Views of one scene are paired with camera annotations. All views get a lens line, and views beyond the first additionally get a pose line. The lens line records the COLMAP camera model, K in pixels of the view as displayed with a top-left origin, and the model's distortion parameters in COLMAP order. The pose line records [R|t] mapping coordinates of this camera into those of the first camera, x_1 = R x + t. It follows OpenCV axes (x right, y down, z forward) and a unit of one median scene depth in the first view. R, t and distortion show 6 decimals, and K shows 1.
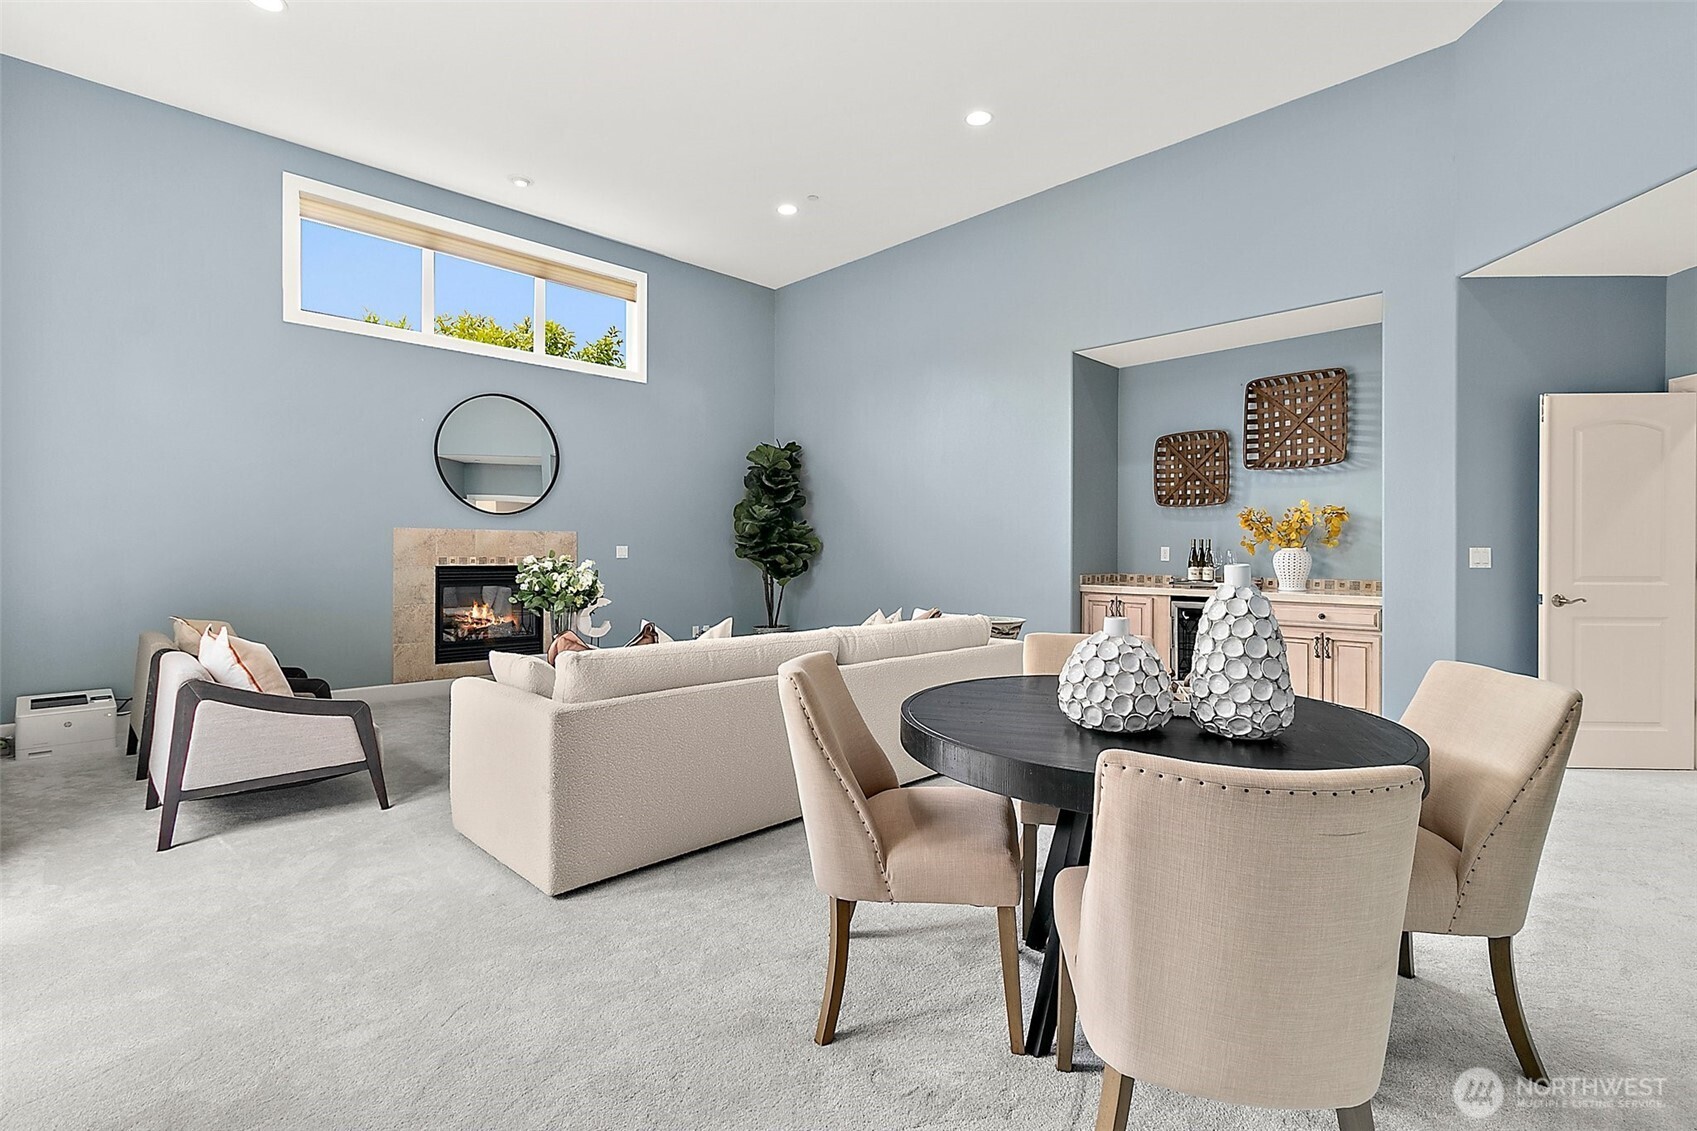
lens RADIAL K [[786.1, 0, 851.3], [0, 786.1, 551.5], [0, 0, 1]] dist [0.002421, -0.000211]
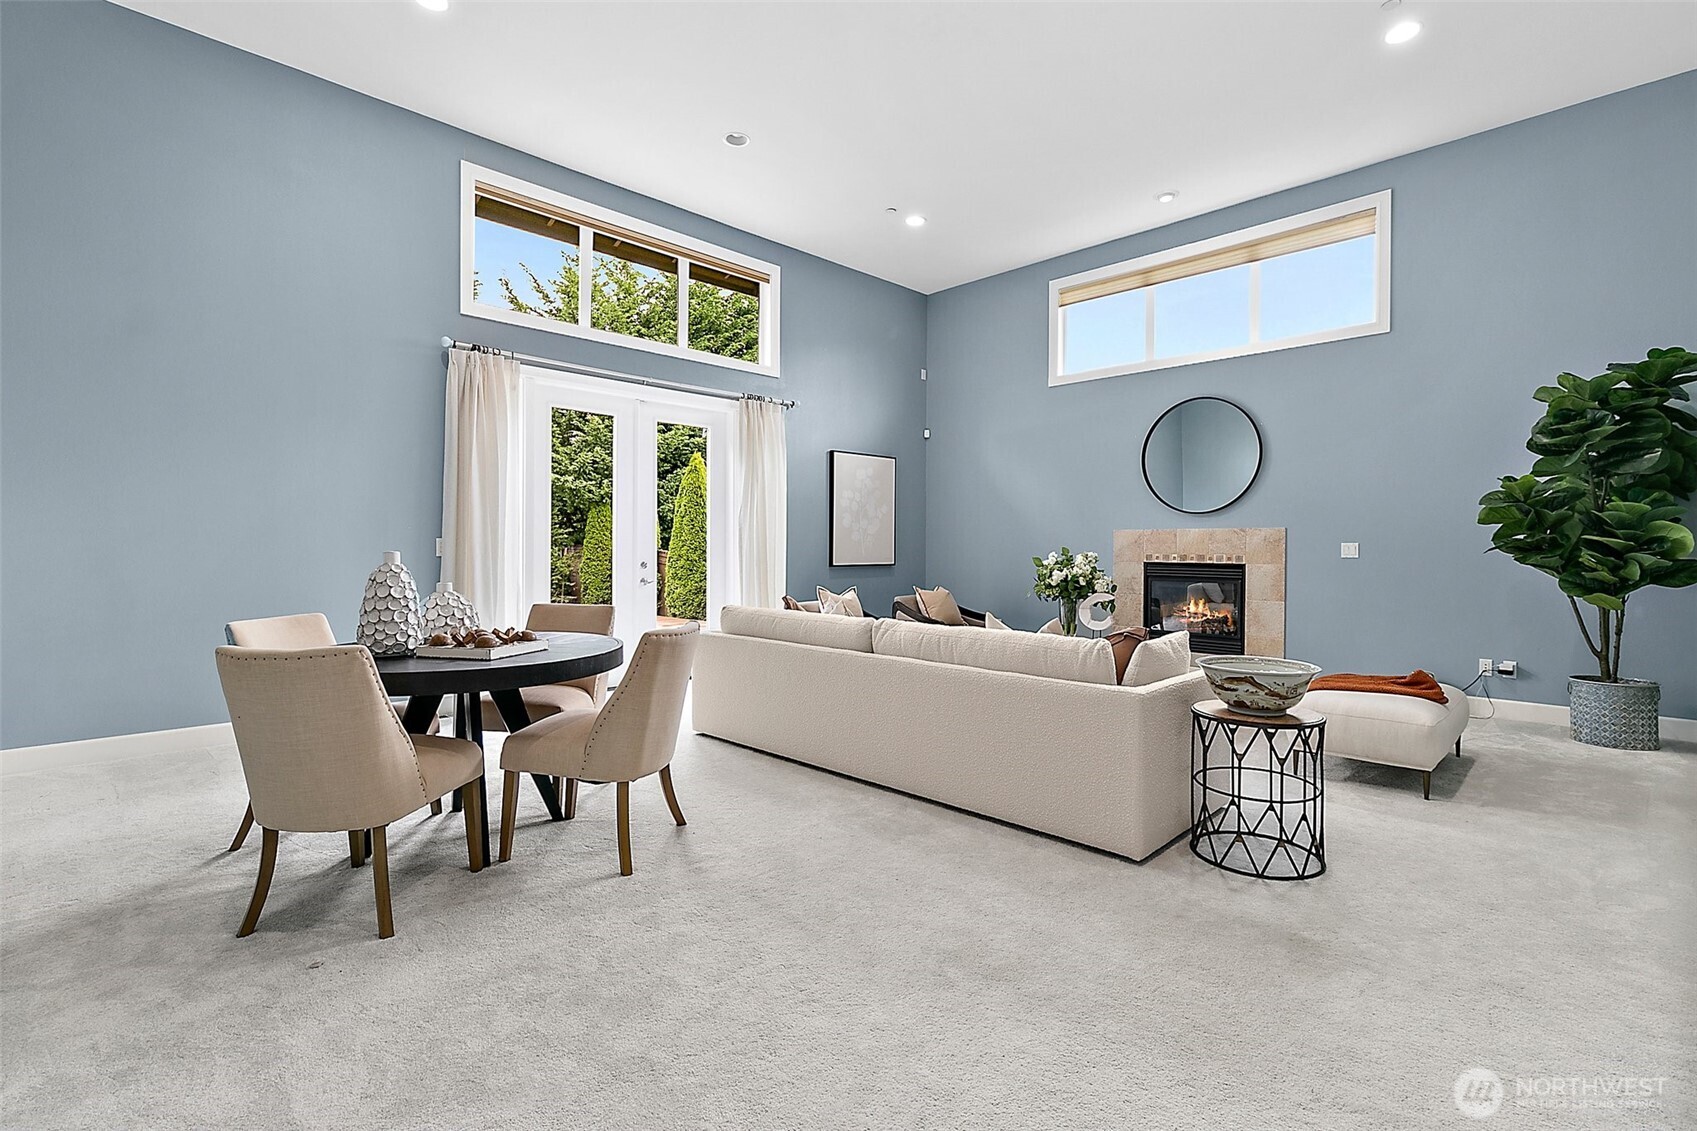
lens RADIAL K [[786.1, 0, 847.6], [0, 786.1, 552.6], [0, 0, 1]] dist [0.002421, -0.000211]
pose [[-0.005680, 0.003504, -0.999978, 0.661051], [-0.005069, 0.999981, 0.003533, 0.003143], [0.999971, 0.005089, -0.005662, 0.609106]]
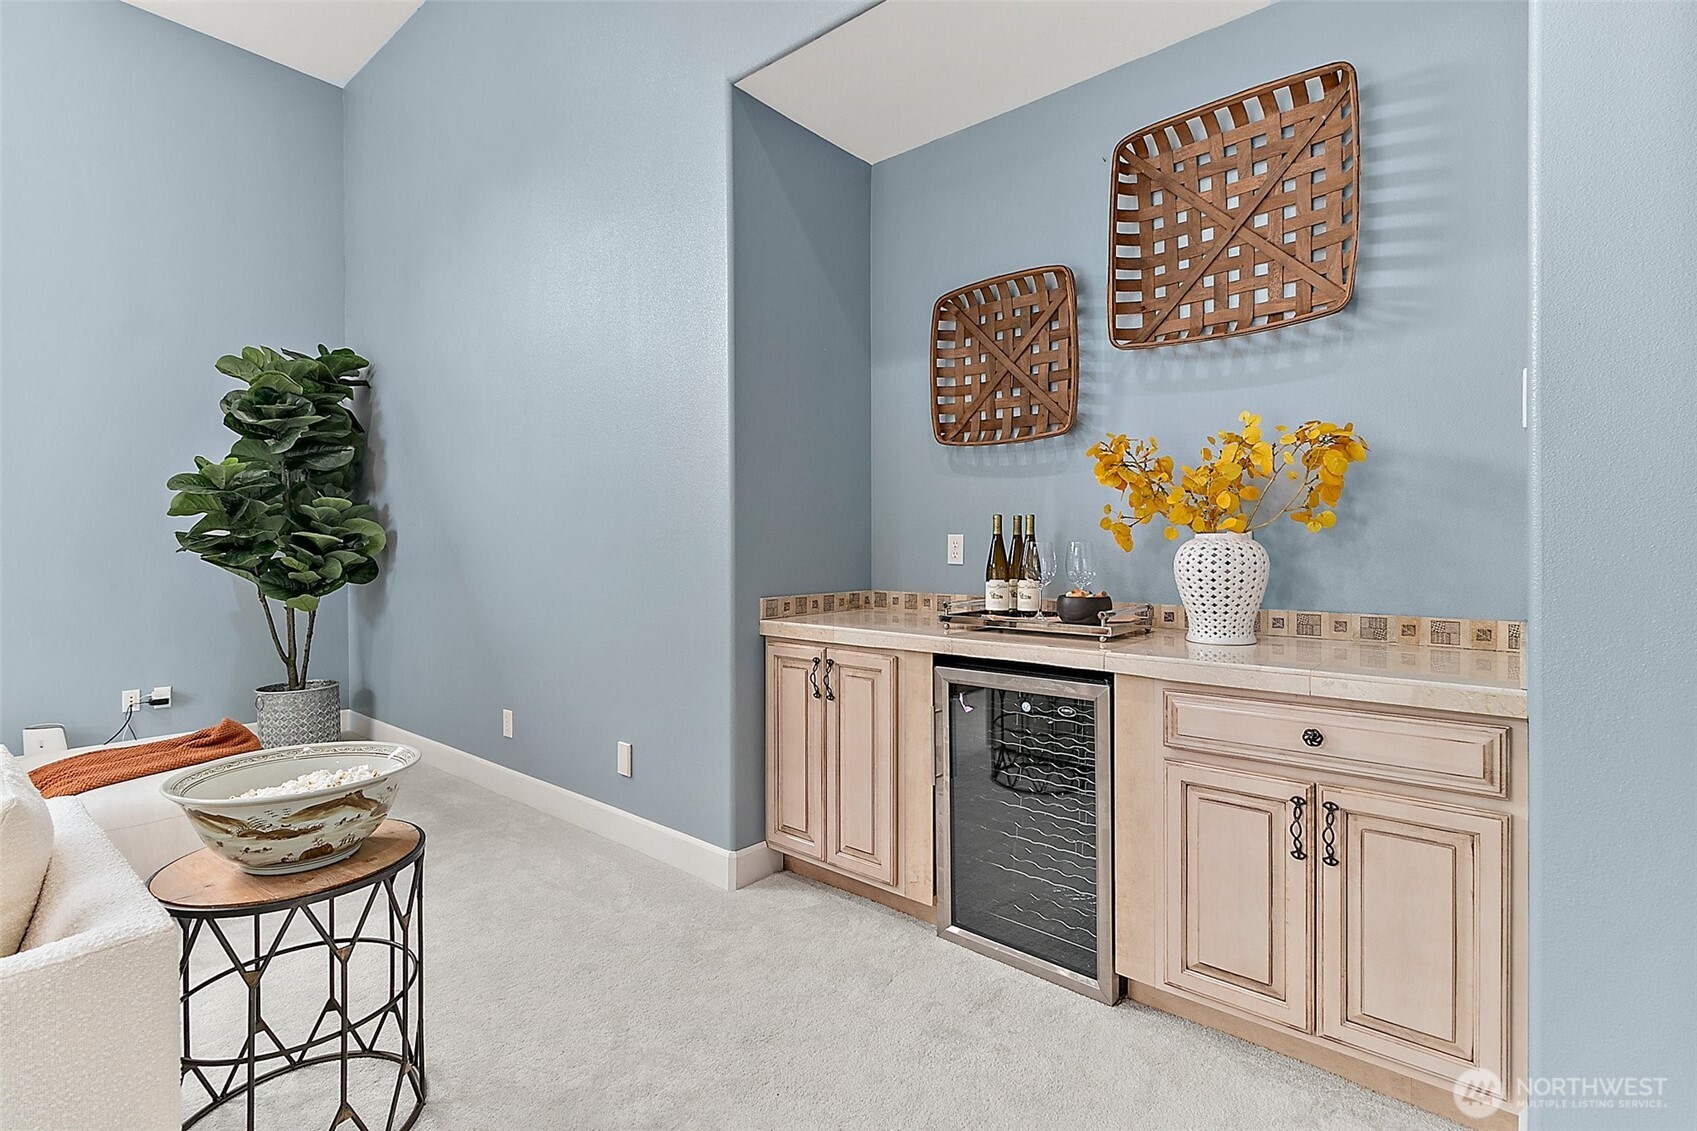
lens RADIAL K [[786.1, 0, 847.6], [0, 786.1, 550.3], [0, 0, 1]] dist [0.002421, -0.000211]
pose [[0.996274, -0.005818, 0.086053, 0.320709], [0.005384, 0.999972, 0.005277, 0.000928], [-0.086081, -0.004794, 0.996277, 0.586847]]
